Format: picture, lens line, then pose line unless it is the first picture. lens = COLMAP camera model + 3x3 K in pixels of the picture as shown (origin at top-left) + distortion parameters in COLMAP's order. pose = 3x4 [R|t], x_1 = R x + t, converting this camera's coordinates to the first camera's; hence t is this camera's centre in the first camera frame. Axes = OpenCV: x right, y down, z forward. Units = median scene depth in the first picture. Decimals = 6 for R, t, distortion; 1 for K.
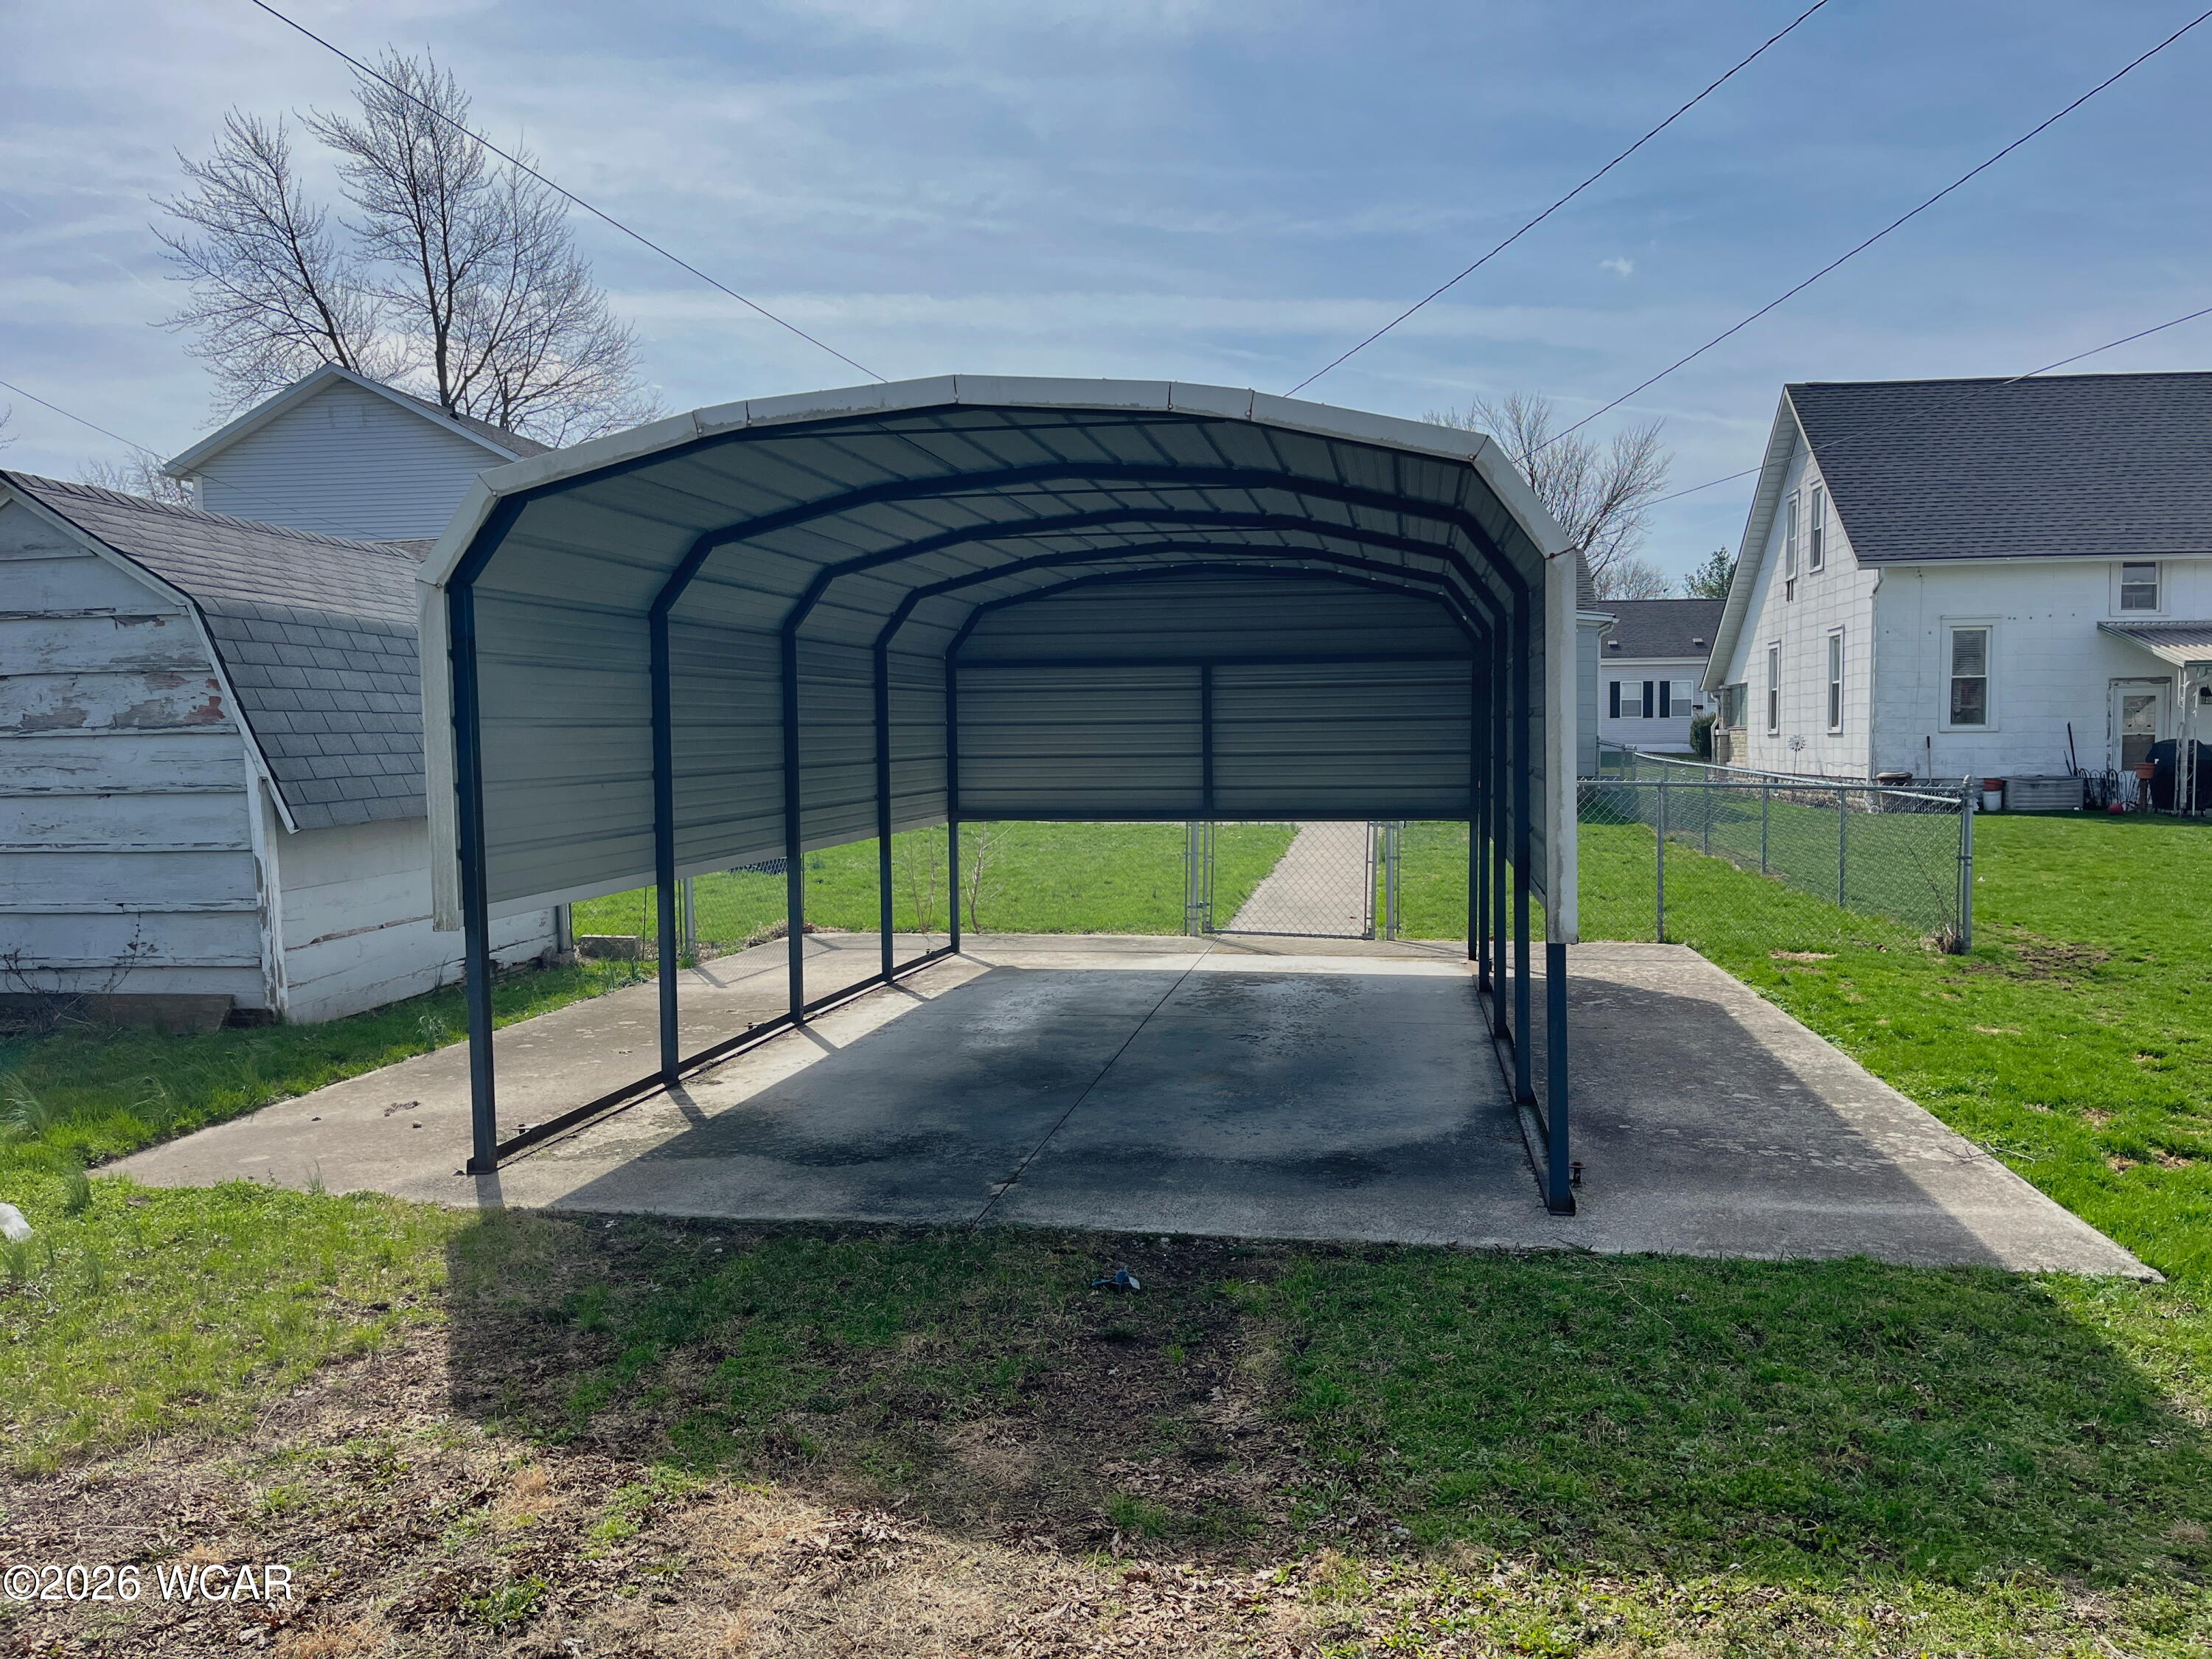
lens RADIAL K [[1612.9, 0, 1177.8], [0, 1612.9, 828.7], [0, 0, 1]] dist [0.359997, -0.522248]
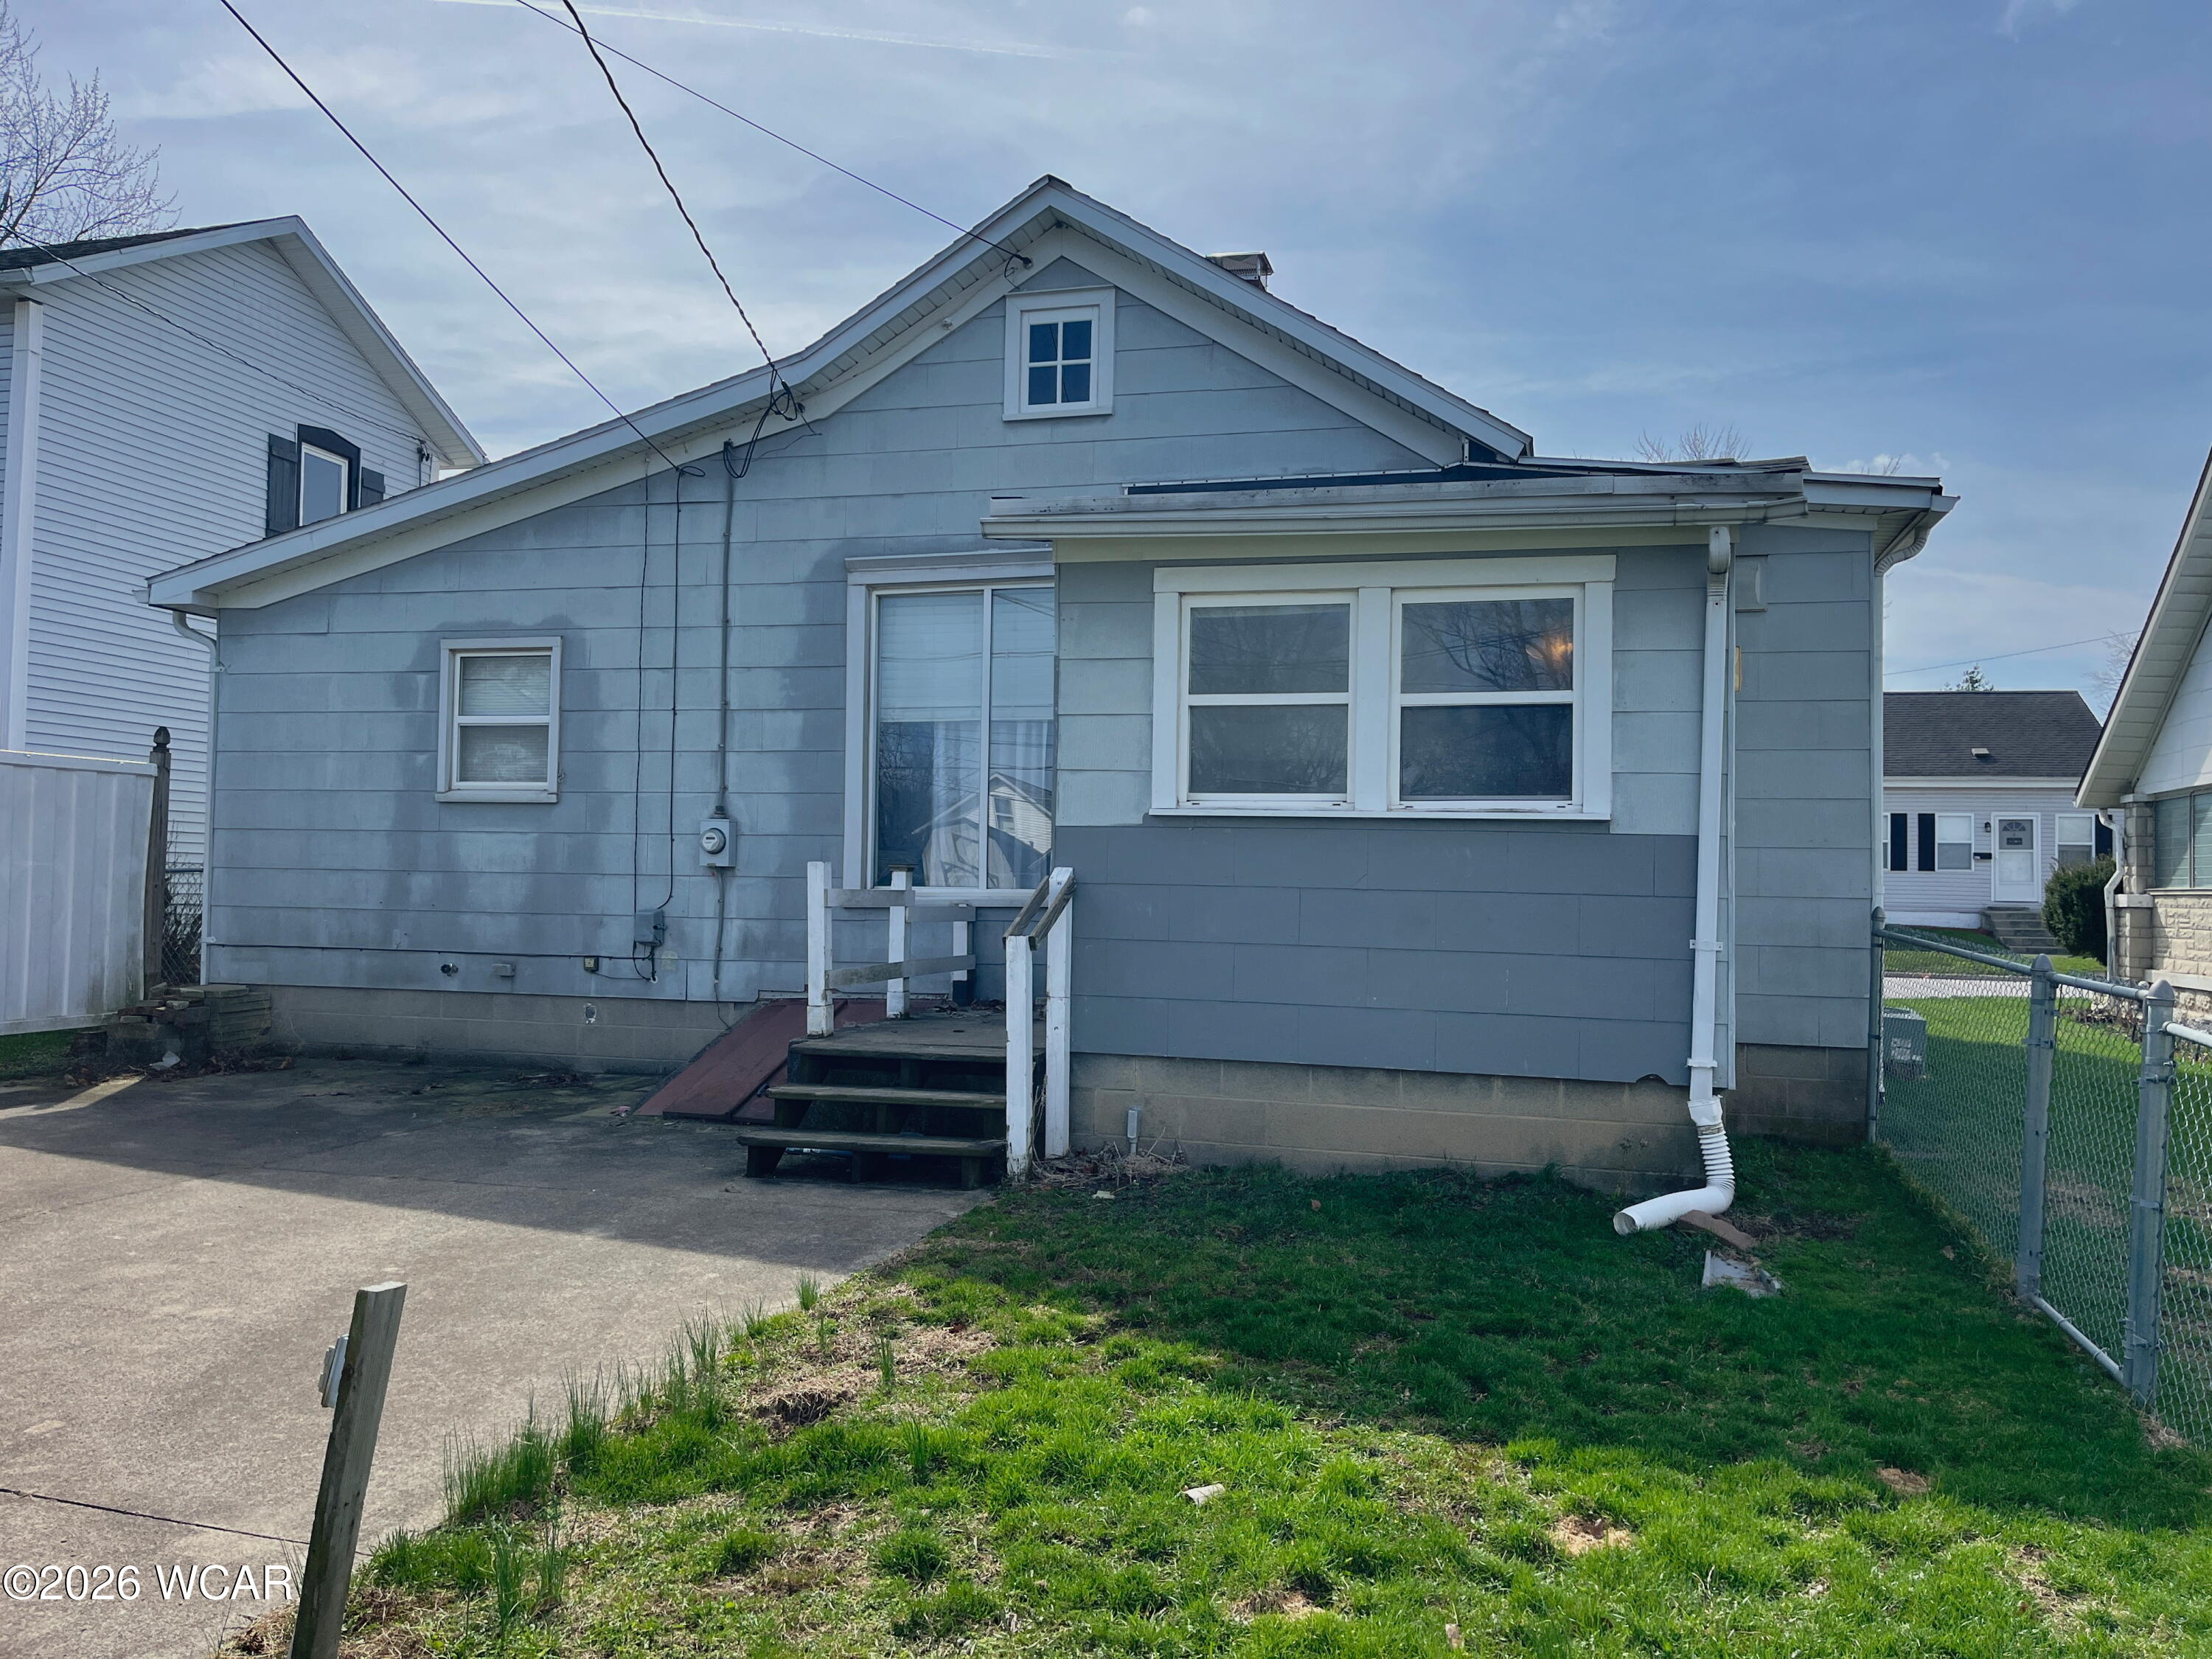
lens RADIAL K [[1715.9, 0, 1108.3], [0, 1715.9, 851.0], [0, 0, 1]] dist [0.010726, 0.001923]
pose [[0.990900, 0.024431, -0.132366, 0.134575], [-0.034083, 0.996883, -0.071150, -0.033040], [0.130215, 0.075014, 0.988644, 0.584552]]
